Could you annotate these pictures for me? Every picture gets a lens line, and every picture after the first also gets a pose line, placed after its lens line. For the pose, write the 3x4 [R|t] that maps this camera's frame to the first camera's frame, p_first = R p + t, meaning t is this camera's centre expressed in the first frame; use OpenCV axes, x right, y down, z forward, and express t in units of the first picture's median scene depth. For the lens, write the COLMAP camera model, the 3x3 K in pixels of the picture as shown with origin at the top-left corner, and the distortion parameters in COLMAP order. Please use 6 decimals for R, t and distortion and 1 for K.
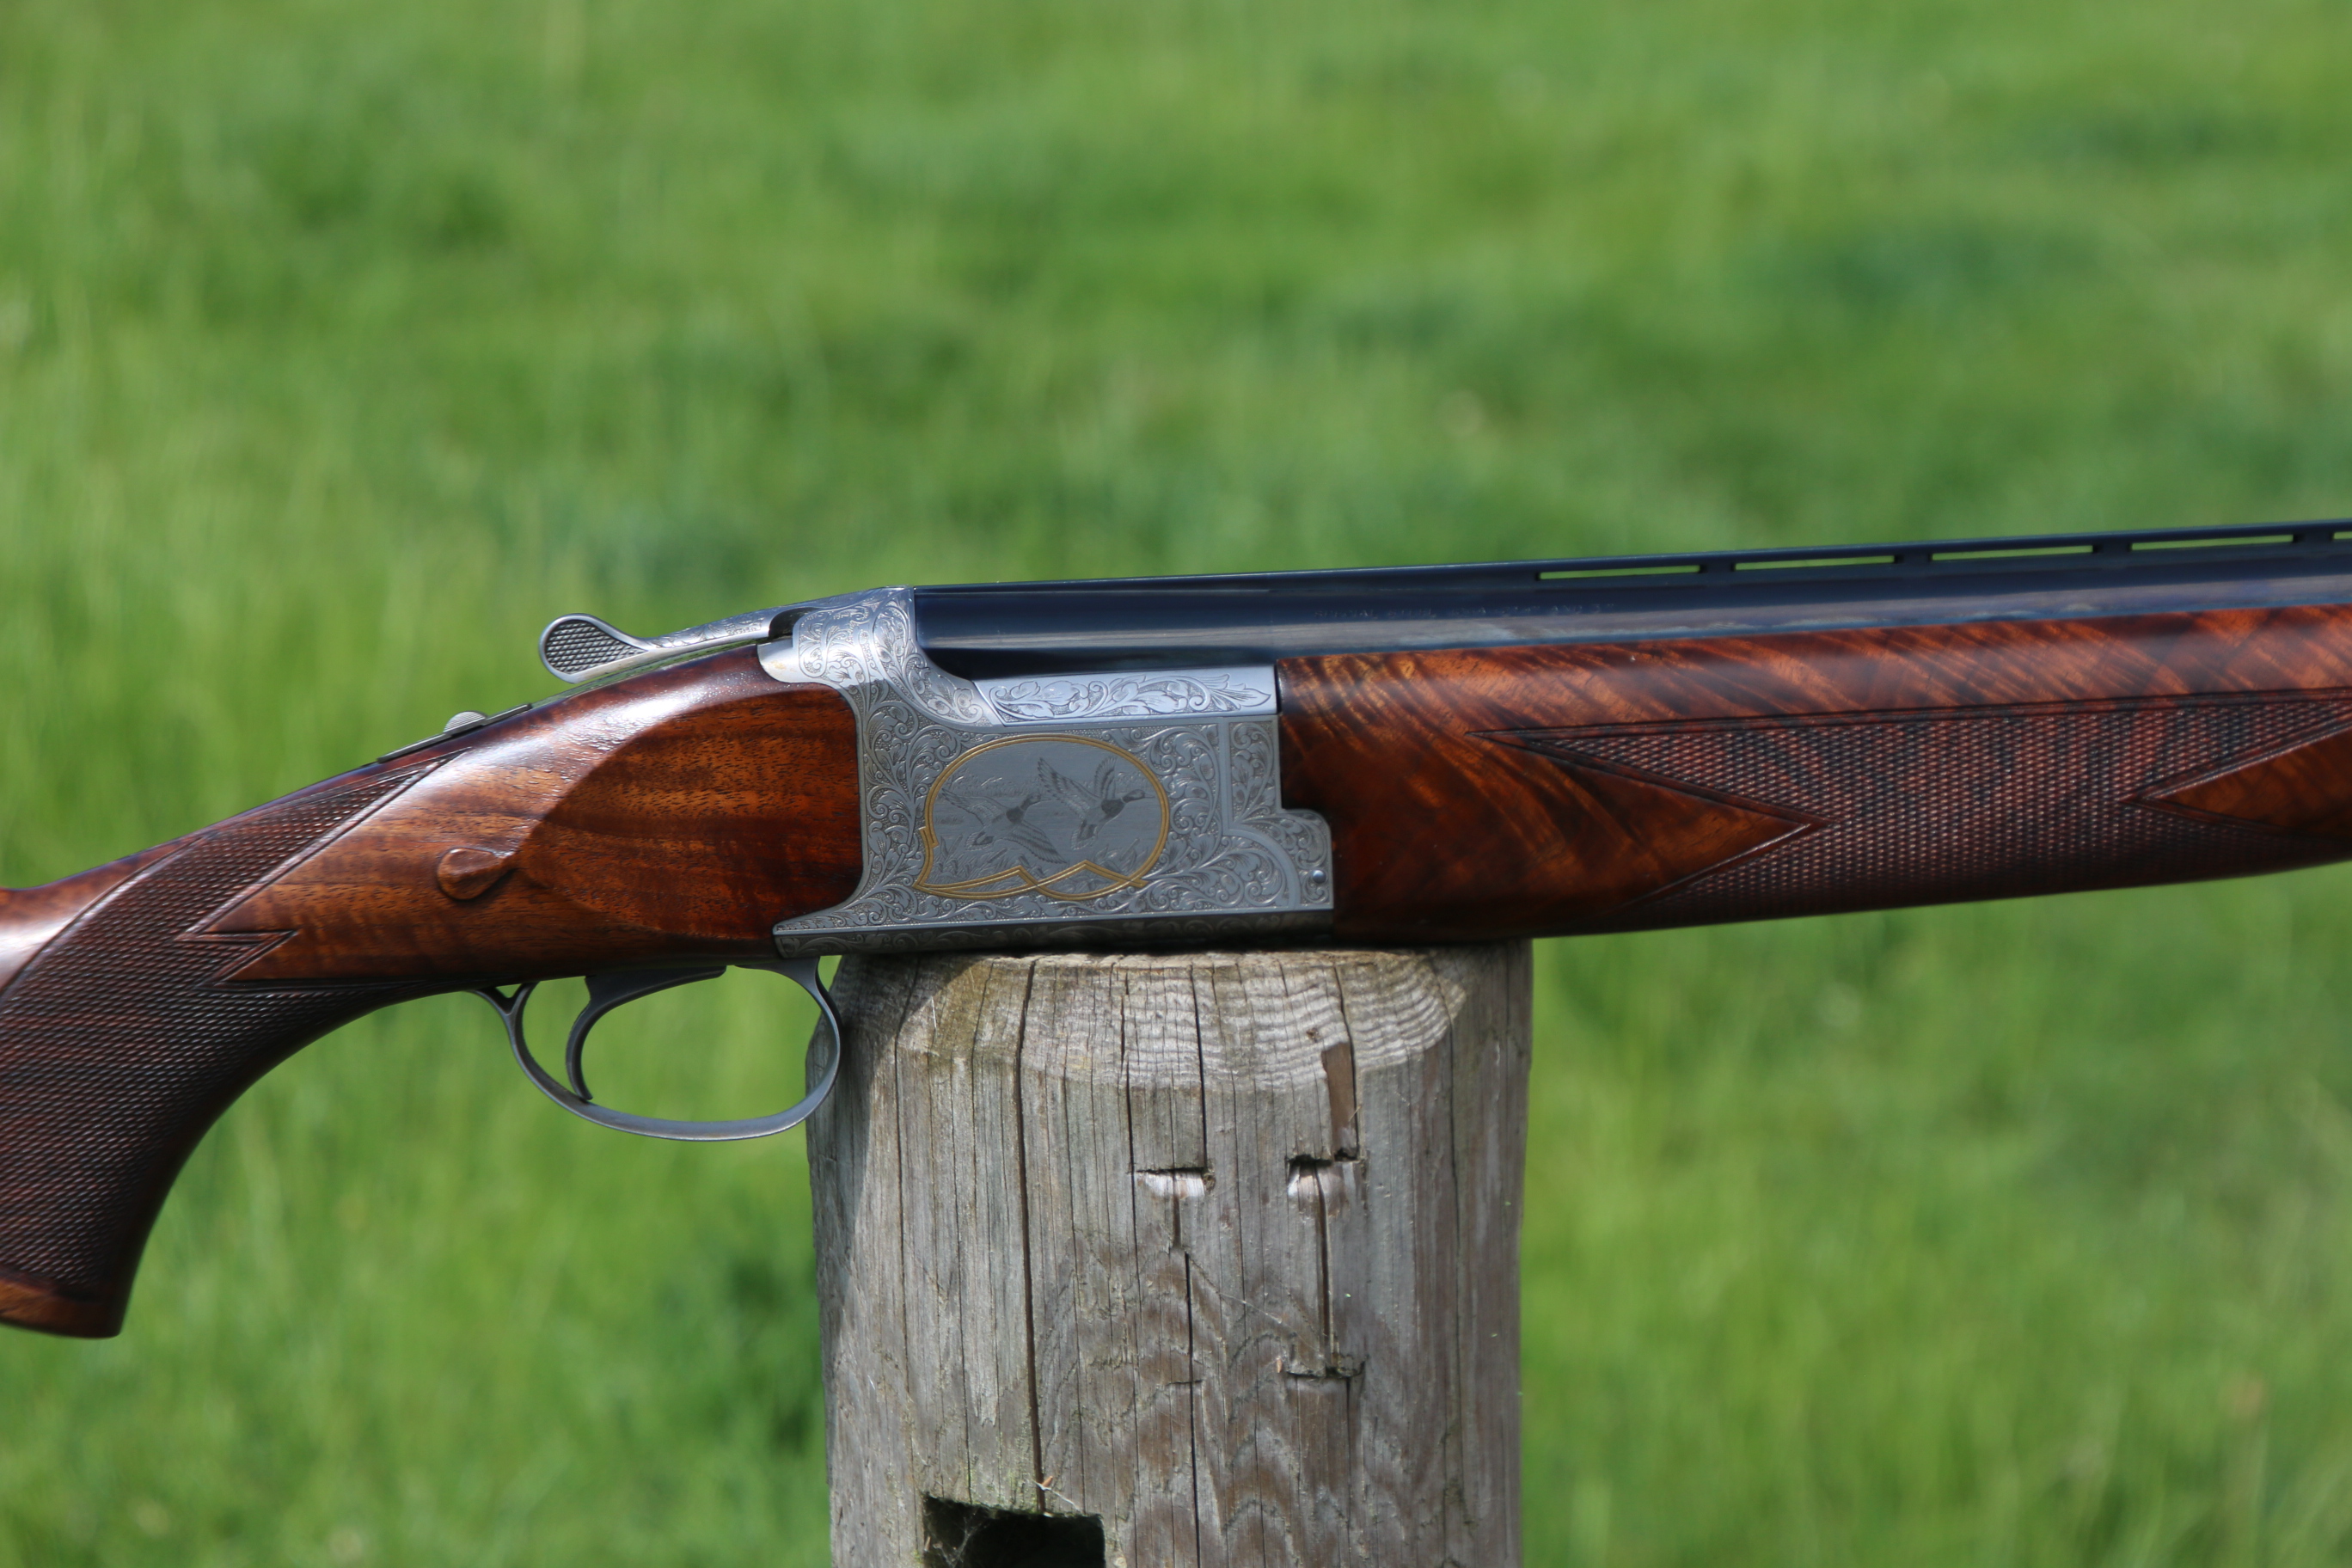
lens RADIAL K [[8770.7, 0, 1250.7], [0, 8770.7, 932.0], [0, 0, 1]] dist [1.040951, 4.167250]
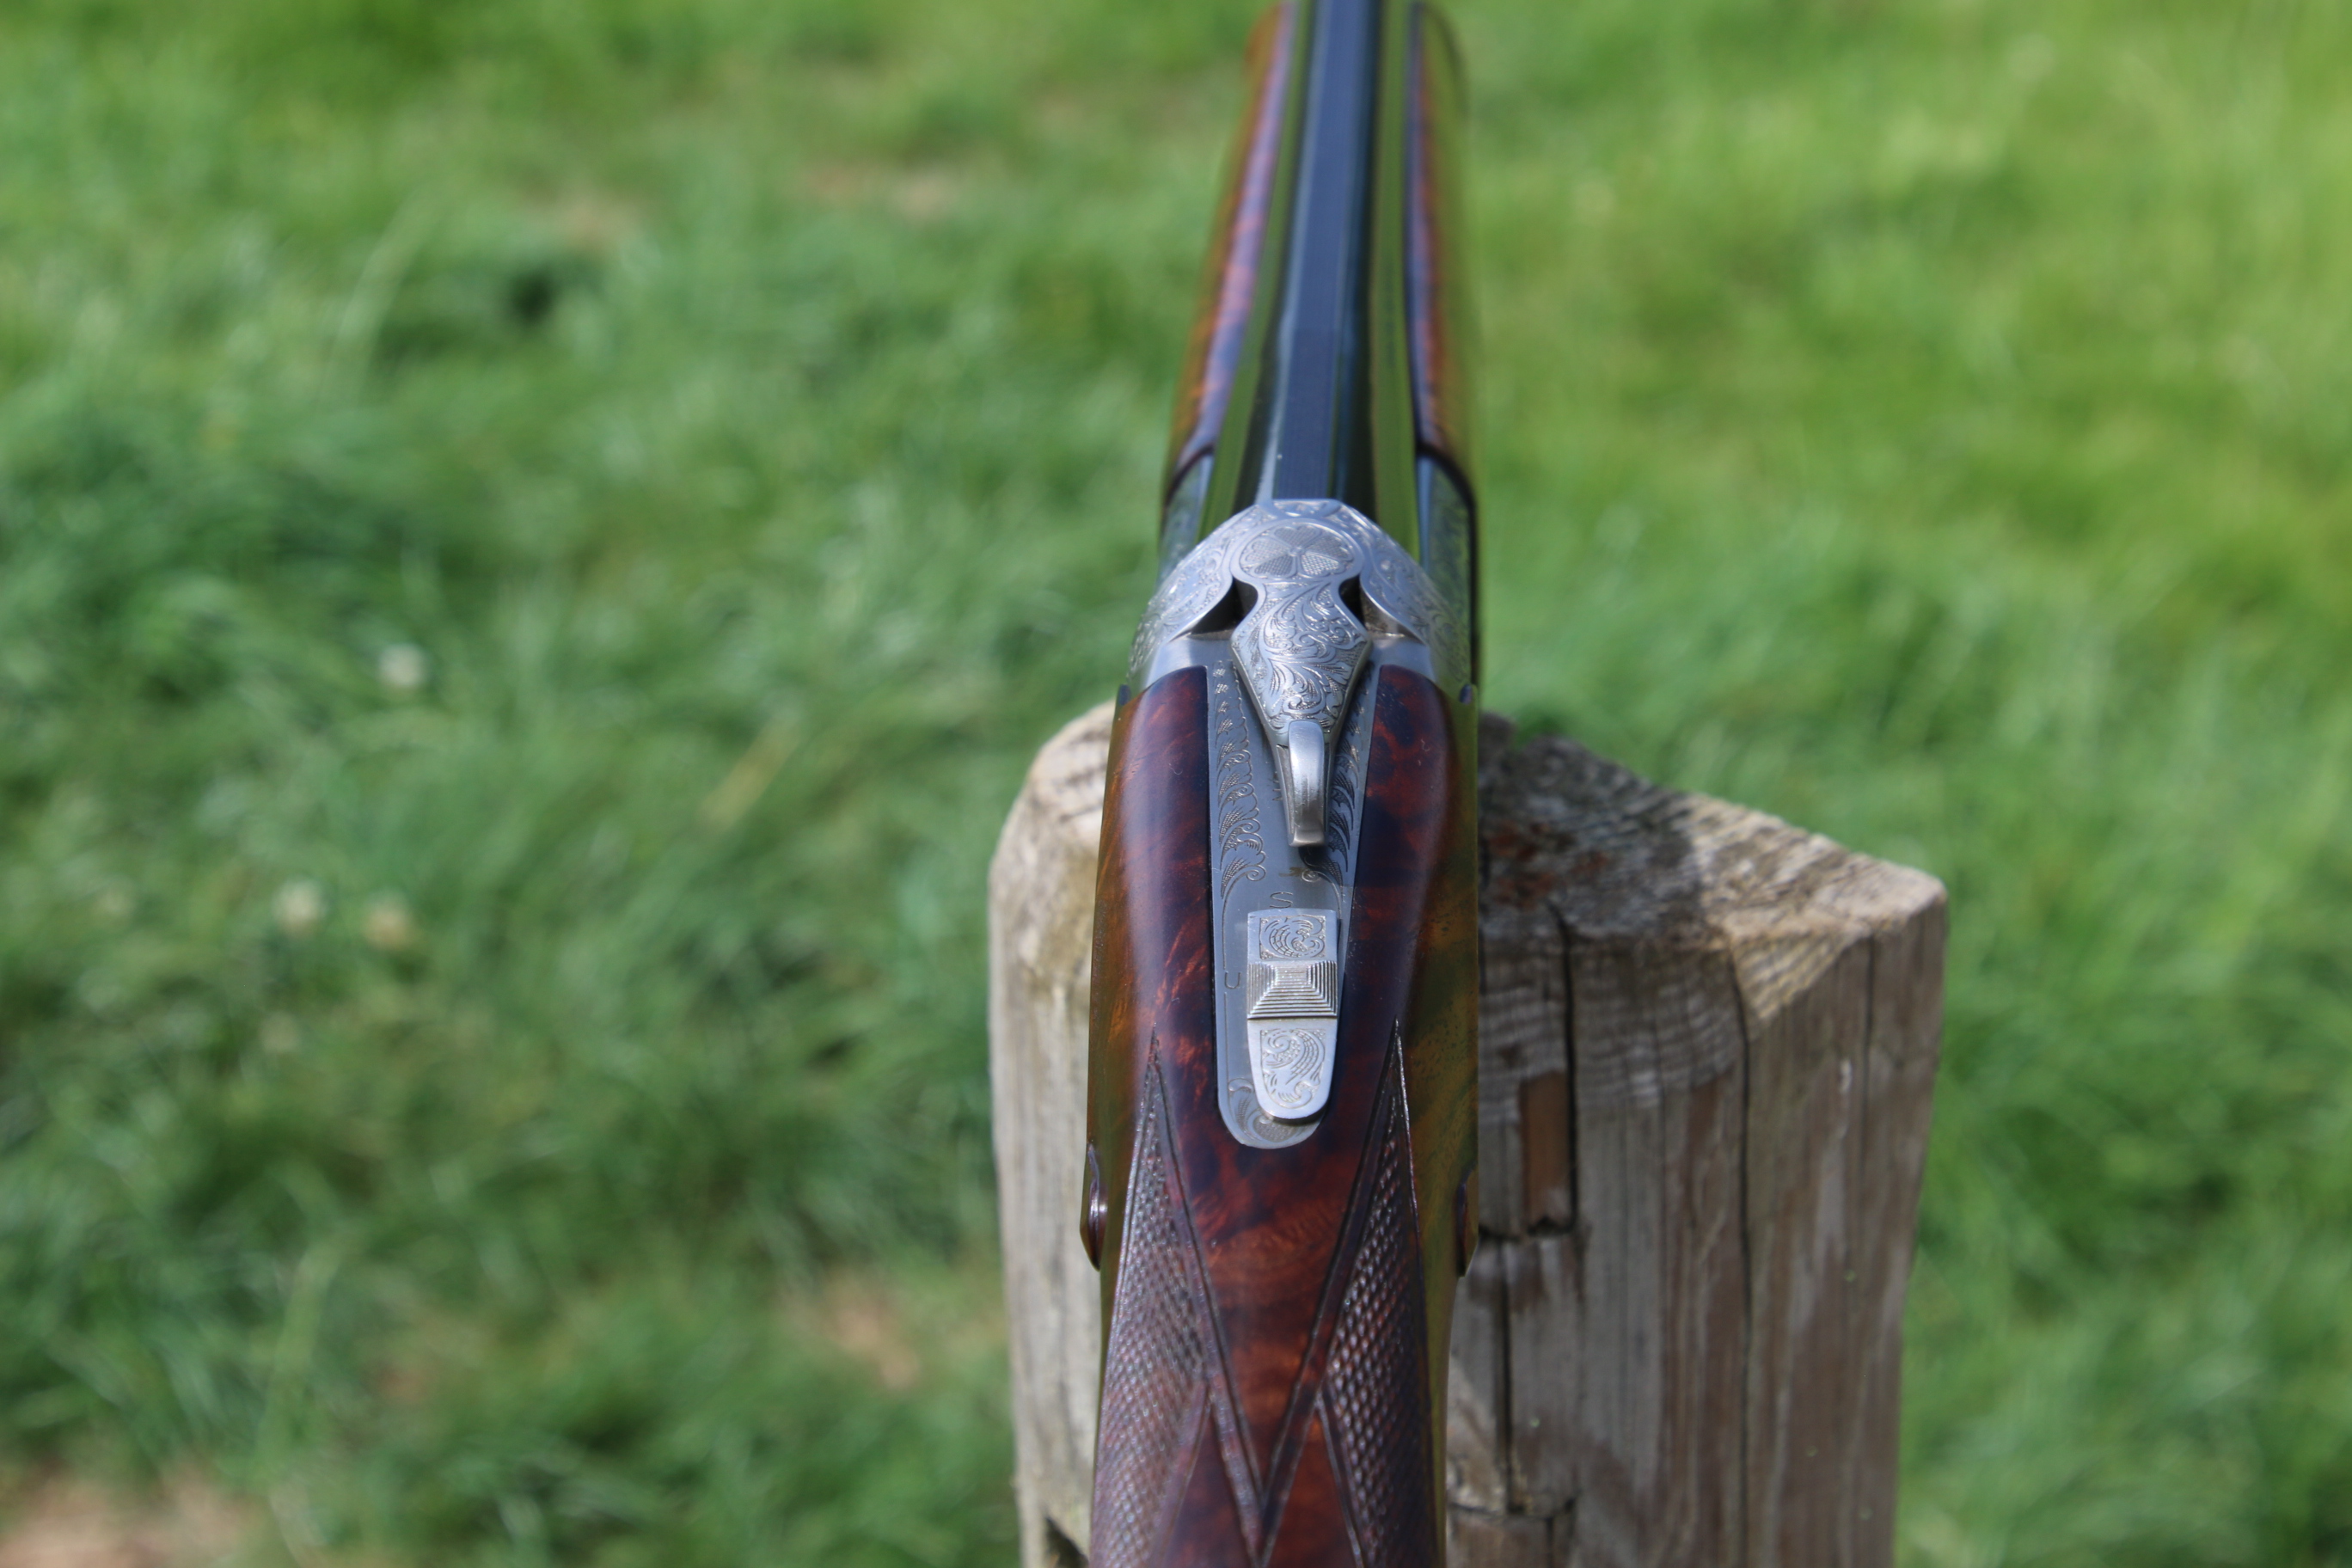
lens RADIAL K [[4945.3, 0, 1214.1], [0, 4945.3, 861.5], [0, 0, 1]] dist [0.364588, 2.080811]
pose [[0.919068, 0.157172, -0.361402, 0.121432], [-0.061749, 0.963137, 0.261830, -0.101108], [0.389232, -0.218323, 0.894893, 0.648395]]
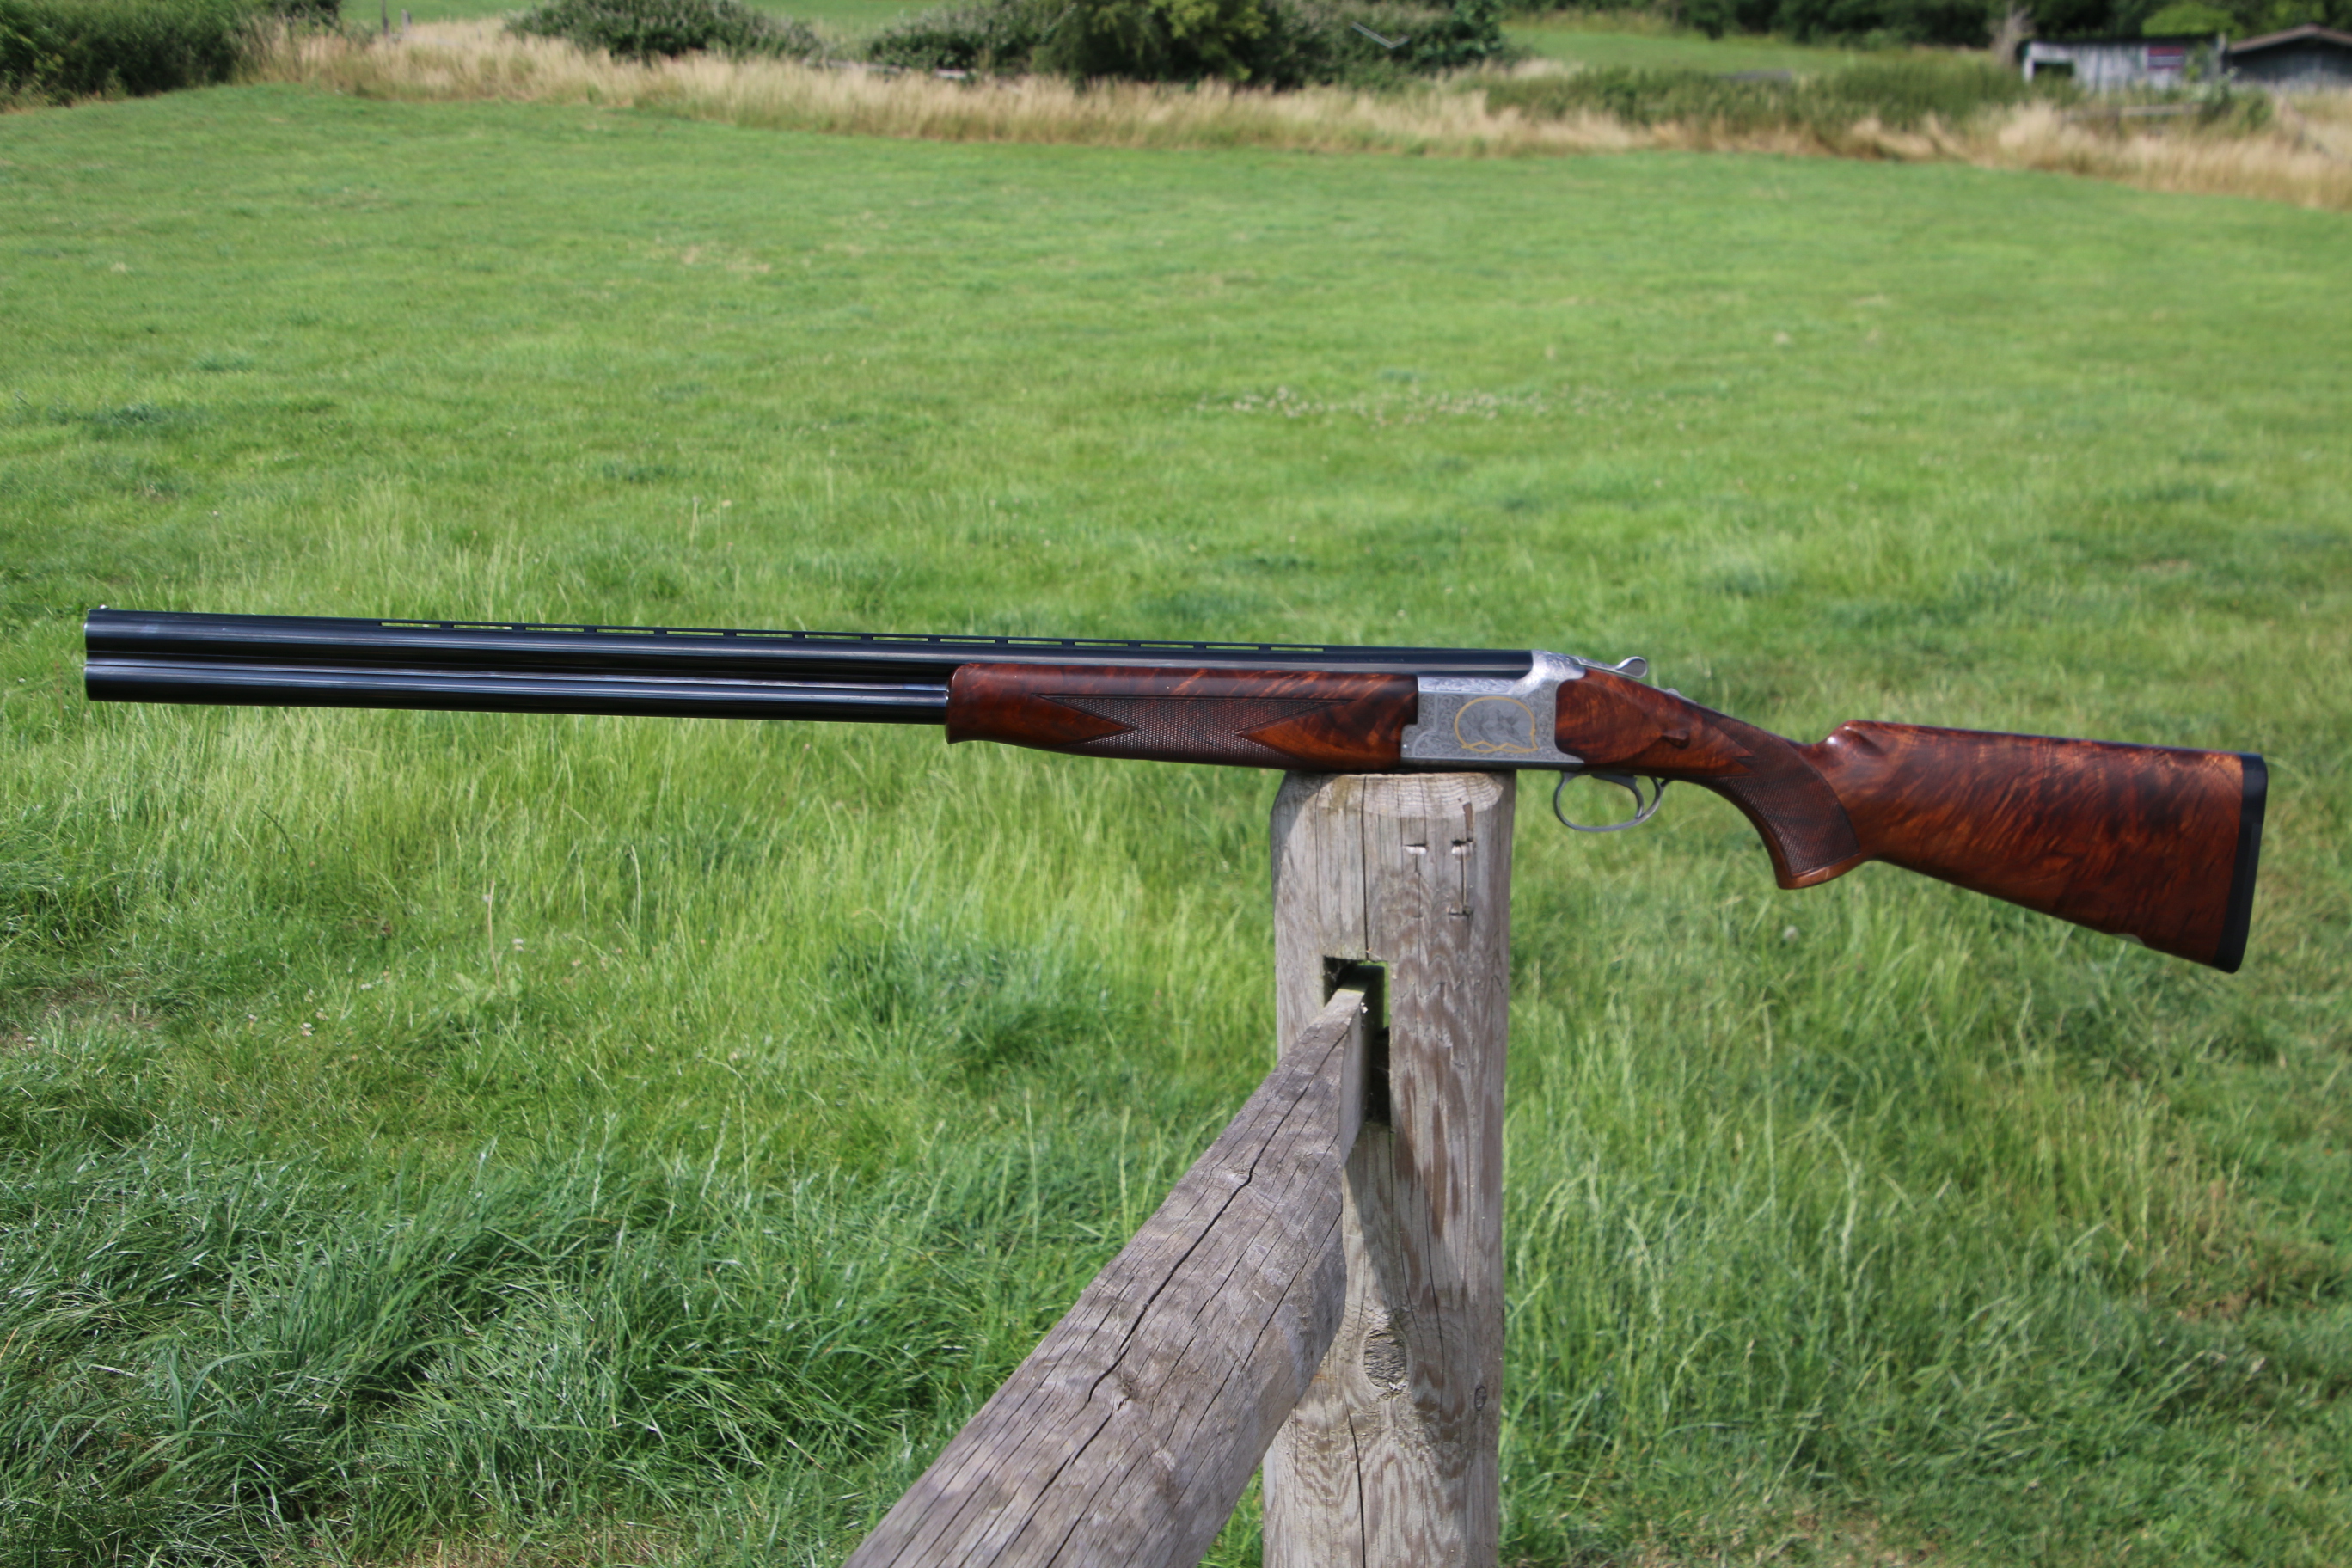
lens RADIAL K [[3281.0, 0, 1297.6], [0, 3281.0, 866.6], [0, 0, 1]] dist [0.109940, 0.466289]
pose [[0.989487, -0.009999, 0.144274, -0.208403], [0.010189, 0.999948, -0.000573, 0.034439], [-0.144261, 0.002037, 0.989538, -0.100258]]
